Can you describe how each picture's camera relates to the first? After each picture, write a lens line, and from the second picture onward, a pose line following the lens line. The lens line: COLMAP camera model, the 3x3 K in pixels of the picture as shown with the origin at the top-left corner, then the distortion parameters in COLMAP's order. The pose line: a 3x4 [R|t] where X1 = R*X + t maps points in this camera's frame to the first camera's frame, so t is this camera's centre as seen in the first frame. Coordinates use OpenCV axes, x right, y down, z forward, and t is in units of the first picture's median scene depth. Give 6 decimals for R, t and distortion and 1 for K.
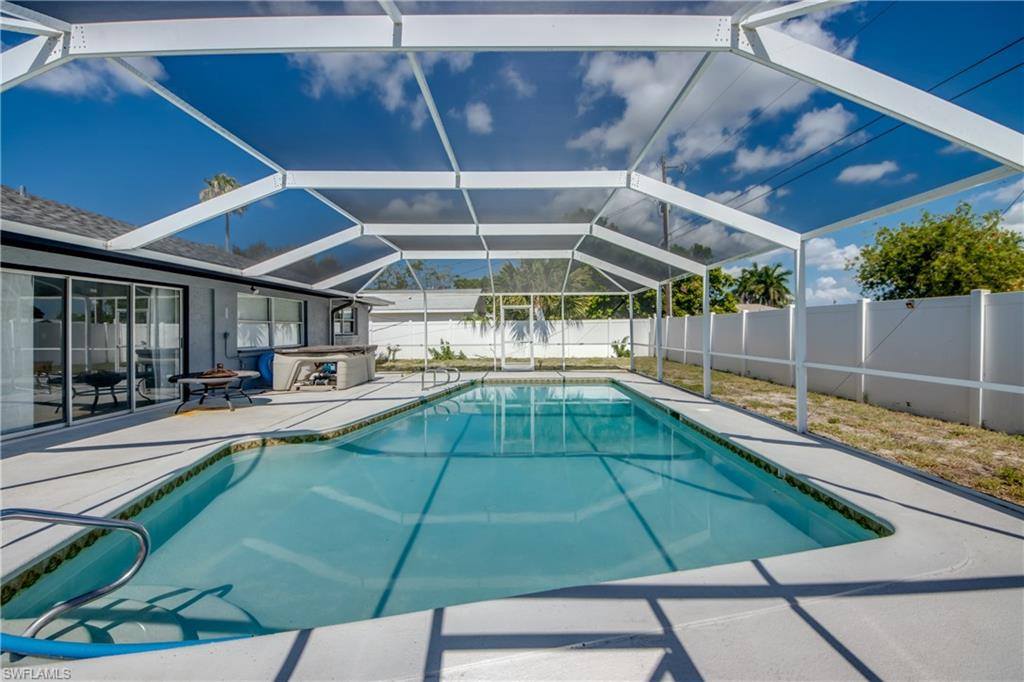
lens RADIAL K [[384.0, 0, 508.8], [0, 384.0, 344.3], [0, 0, 1]] dist [0.032852, -0.020095]
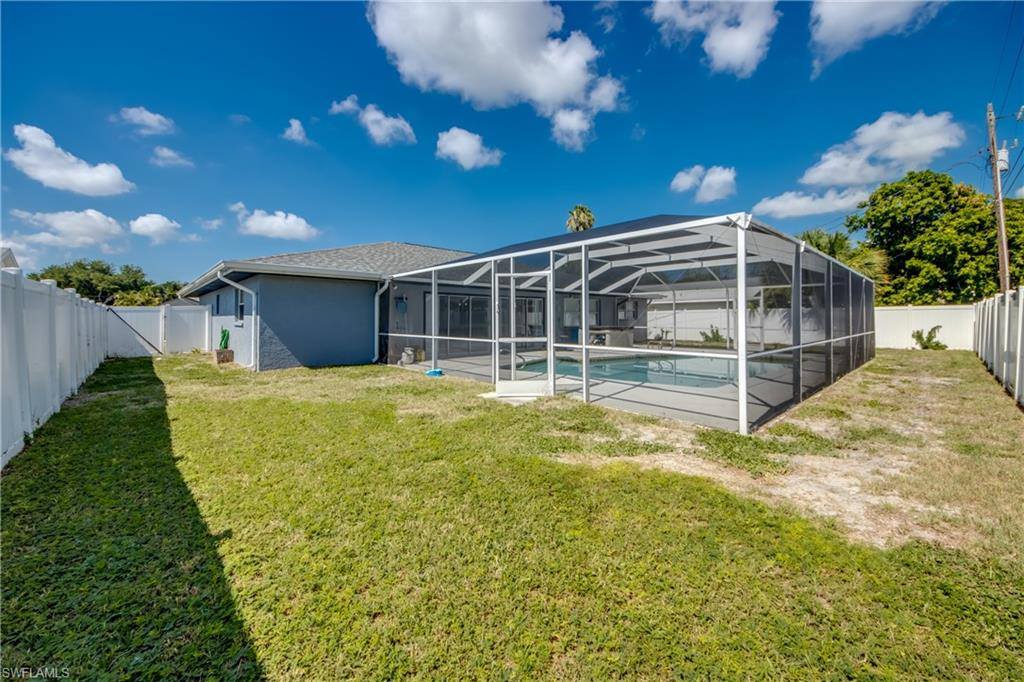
lens RADIAL K [[384.0, 0, 508.8], [0, 384.0, 344.3], [0, 0, 1]] dist [0.032852, -0.020095]
pose [[0.679196, 0.059515, -0.731540, 0.411622], [-0.032786, 0.998172, 0.050767, 0.011197], [0.733224, -0.010496, 0.679906, -0.409236]]
